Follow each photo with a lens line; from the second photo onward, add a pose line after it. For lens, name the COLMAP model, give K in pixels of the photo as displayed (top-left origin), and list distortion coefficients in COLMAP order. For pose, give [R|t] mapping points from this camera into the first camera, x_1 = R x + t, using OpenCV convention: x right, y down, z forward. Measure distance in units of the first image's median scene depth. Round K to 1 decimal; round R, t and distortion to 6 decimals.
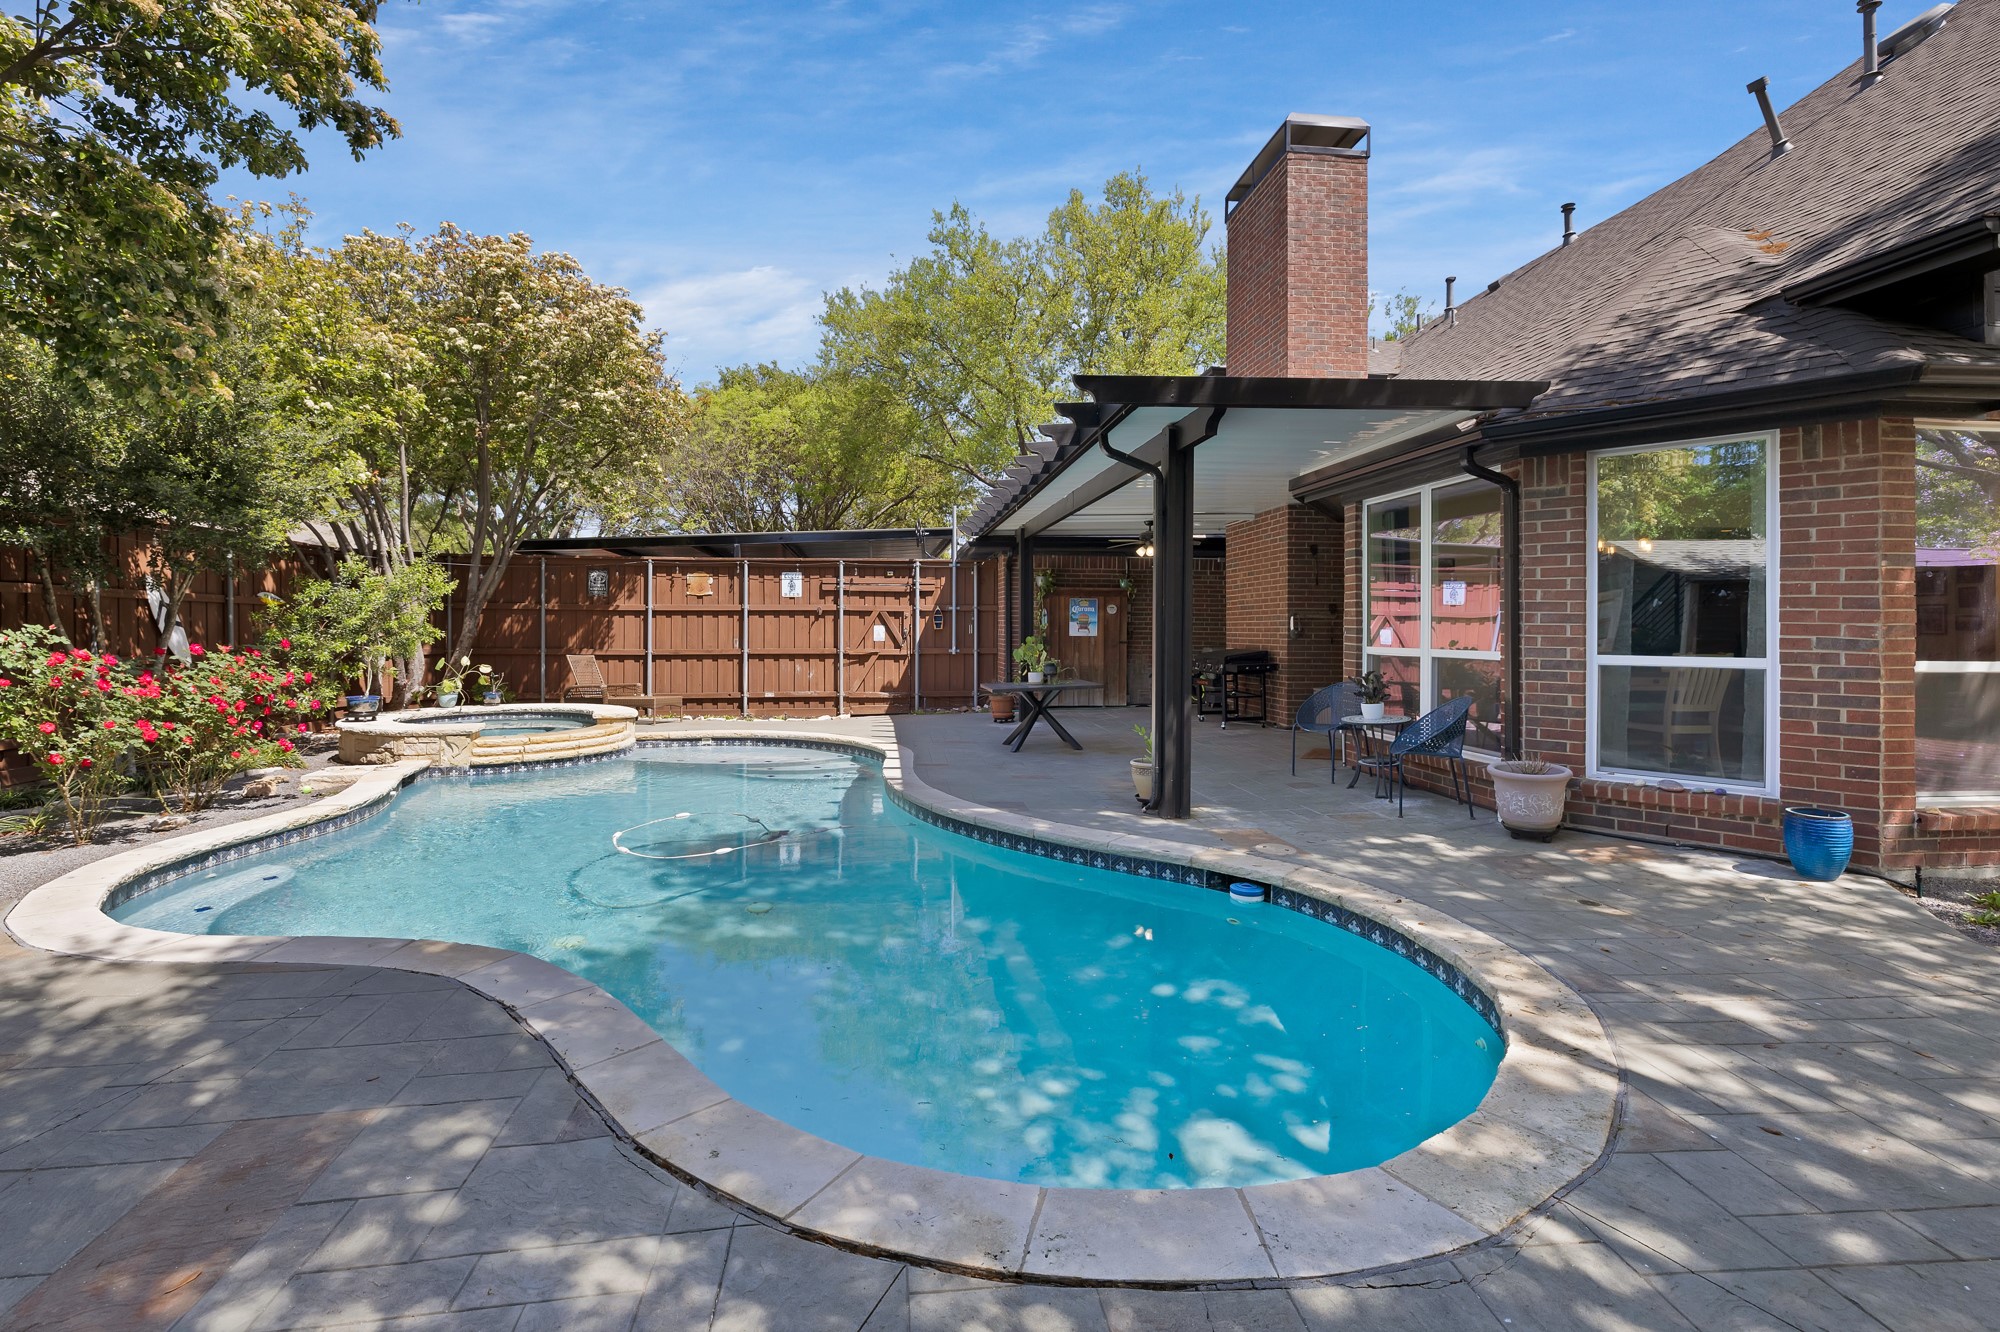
lens RADIAL K [[861.6, 0, 968.3], [0, 861.6, 619.6], [0, 0, 1]] dist [0.000242, 0.000514]
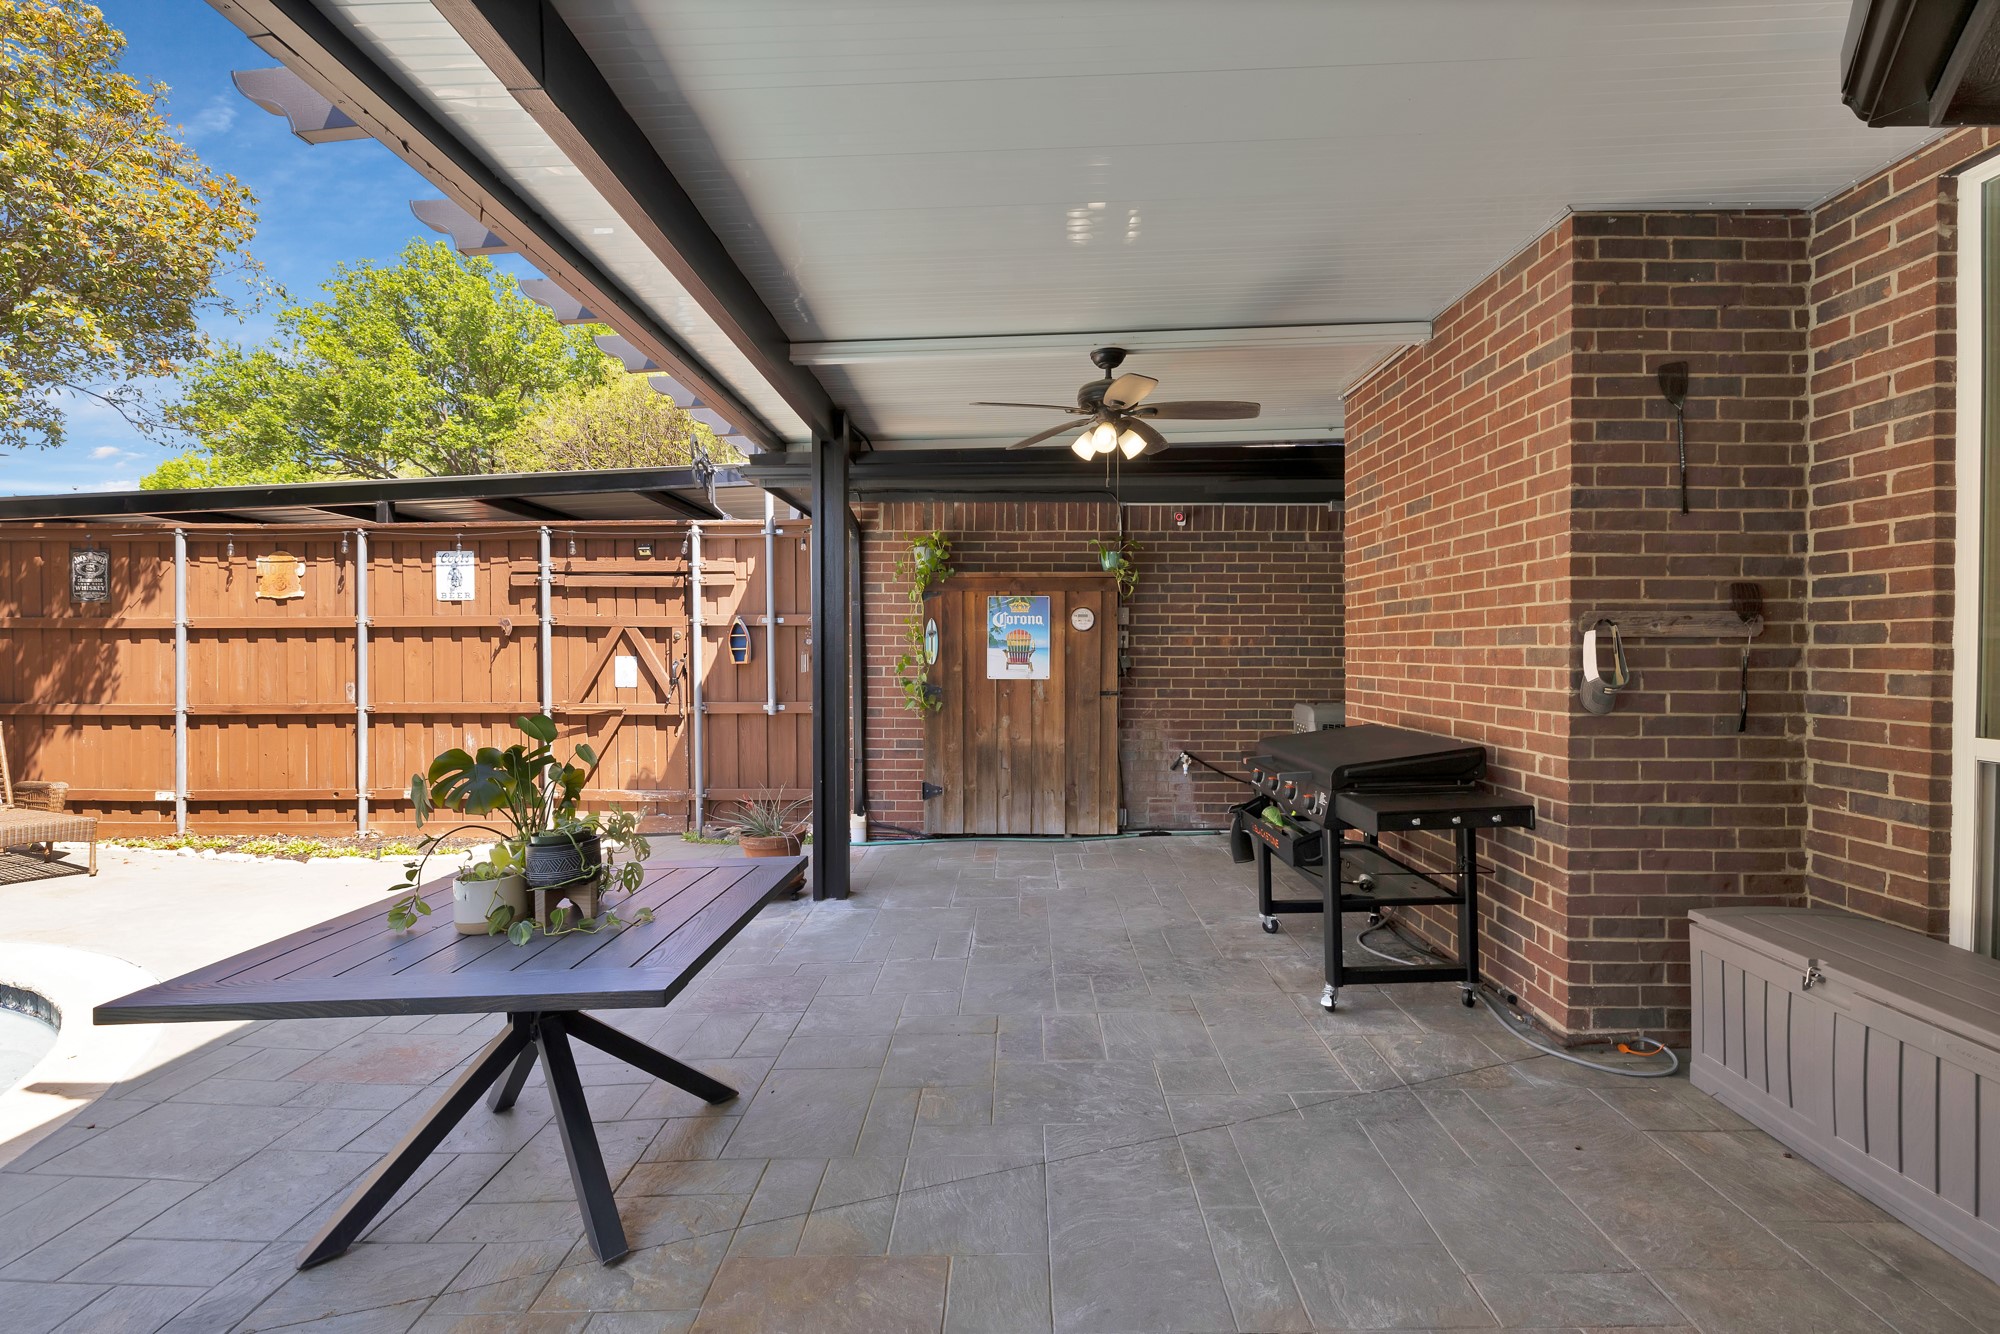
lens RADIAL K [[861.6, 0, 1005.4], [0, 861.6, 652.4], [0, 0, 1]] dist [0.000242, 0.000514]
pose [[0.995485, -0.003163, -0.094870, 0.162498], [0.004454, 0.999900, 0.013402, -0.000906], [0.094818, -0.013764, 0.995399, 0.530232]]
